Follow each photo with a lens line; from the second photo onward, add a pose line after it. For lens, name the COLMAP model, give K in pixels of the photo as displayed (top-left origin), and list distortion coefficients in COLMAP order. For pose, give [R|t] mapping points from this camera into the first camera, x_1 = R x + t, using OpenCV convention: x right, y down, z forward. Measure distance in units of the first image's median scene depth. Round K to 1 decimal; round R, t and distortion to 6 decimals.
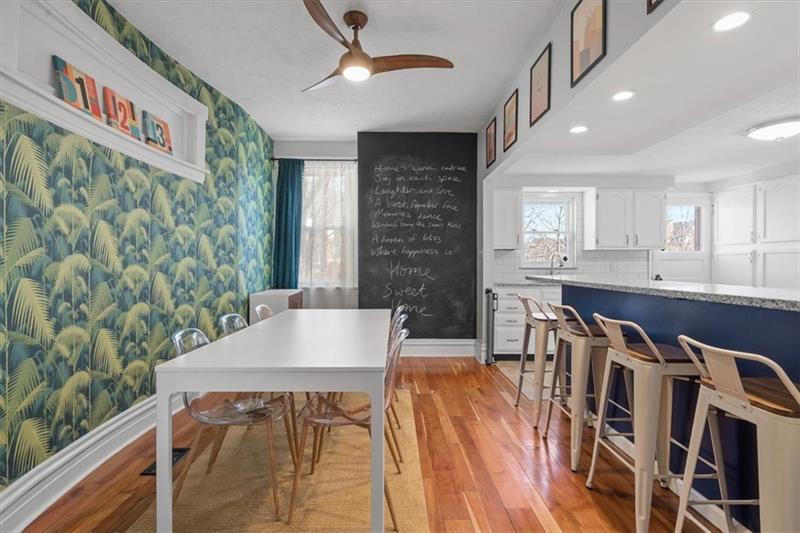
lens RADIAL K [[368.9, 0, 397.7], [0, 368.9, 268.6], [0, 0, 1]] dist [-0.002702, 0.001245]
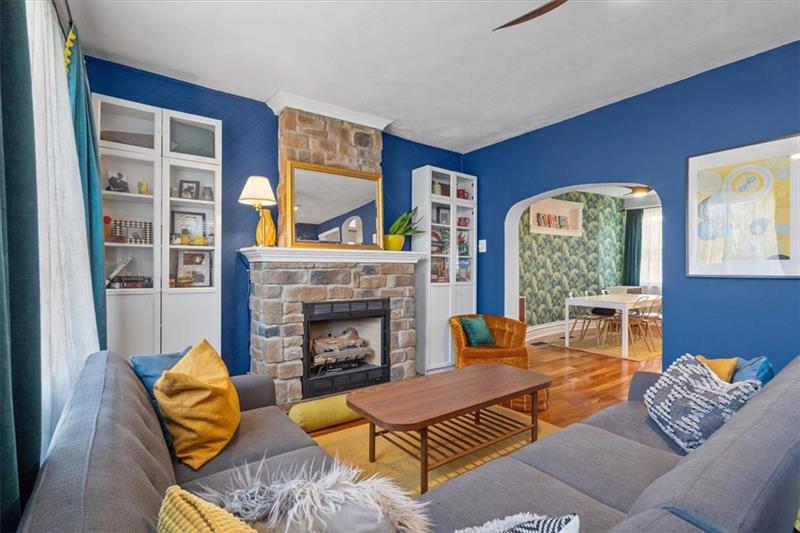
lens RADIAL K [[368.9, 0, 397.7], [0, 368.9, 268.6], [0, 0, 1]] dist [-0.002702, 0.001245]
pose [[0.558575, -0.005787, -0.829434, 0.618937], [-0.006198, 0.999919, -0.011150, 0.001186], [0.829431, 0.011369, 0.558494, -1.032181]]
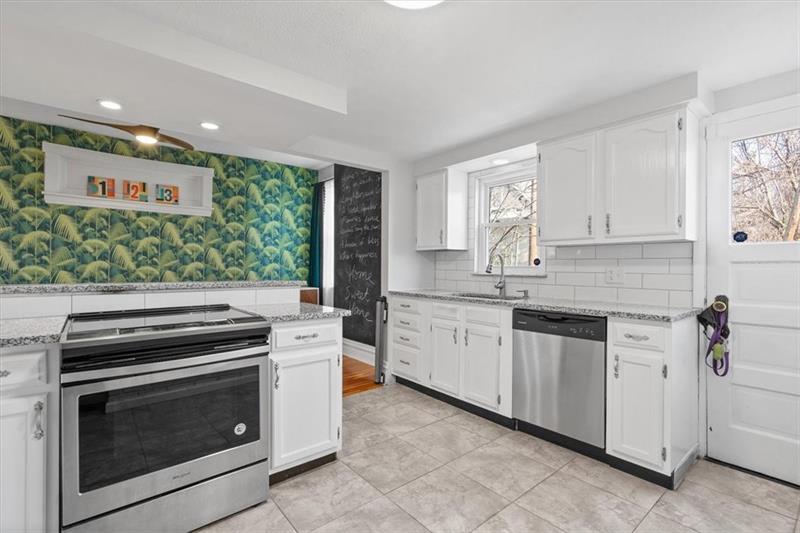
lens RADIAL K [[368.9, 0, 397.7], [0, 368.9, 268.6], [0, 0, 1]] dist [-0.002702, 0.001245]
pose [[0.622501, 0.007639, -0.782582, 1.044725], [-0.018829, 0.999809, -0.005218, -0.008121], [0.782393, 0.017983, 0.622526, 0.536653]]
